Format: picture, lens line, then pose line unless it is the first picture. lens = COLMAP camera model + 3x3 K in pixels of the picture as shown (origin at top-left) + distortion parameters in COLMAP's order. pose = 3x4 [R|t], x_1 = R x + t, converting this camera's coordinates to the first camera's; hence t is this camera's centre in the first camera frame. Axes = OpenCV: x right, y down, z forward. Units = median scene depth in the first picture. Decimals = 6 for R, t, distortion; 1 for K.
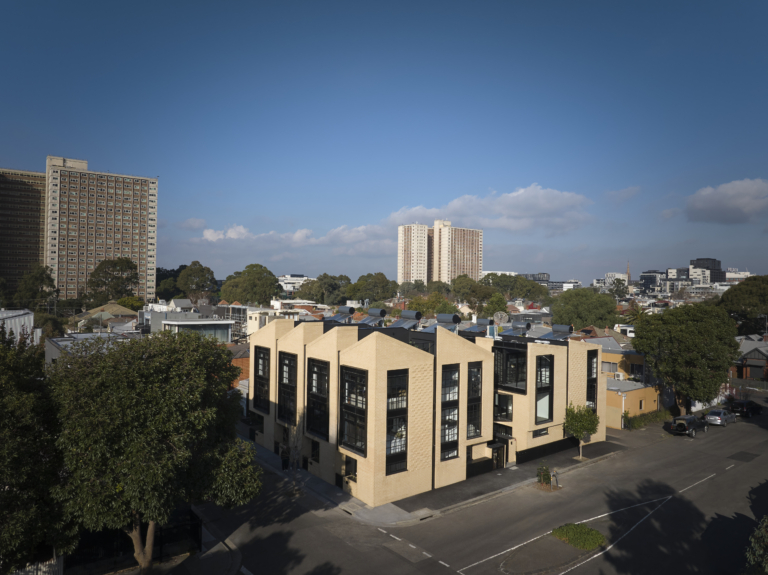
lens RADIAL K [[531.7, 0, 384.0], [0, 531.7, 287.5], [0, 0, 1]] dist [-0.069547, -0.001015]
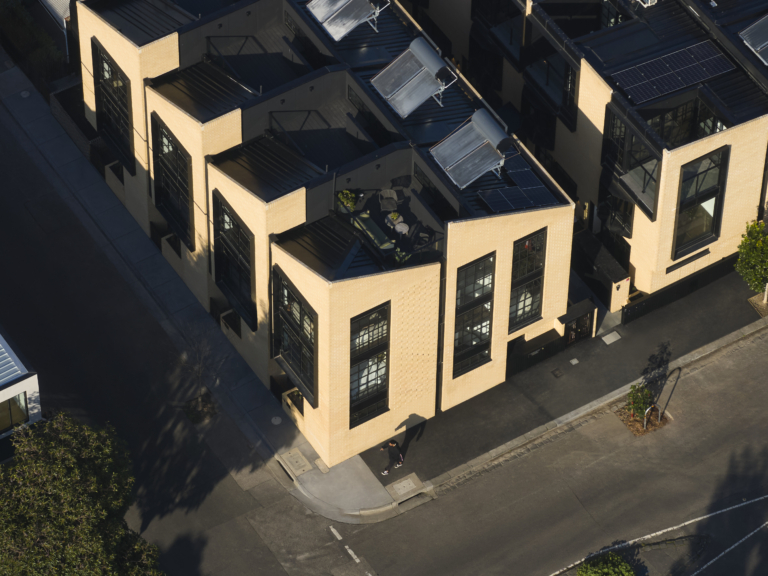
lens RADIAL K [[3680.2, 0, 384.0], [0, 3680.2, 288.0], [0, 0, 1]] dist [-0.117537, 3.946107]
pose [[0.995621, 0.067047, -0.065144, 0.299272], [0.010189, 0.614870, 0.788563, -3.003617], [0.092926, -0.785773, 0.611494, -1.424685]]
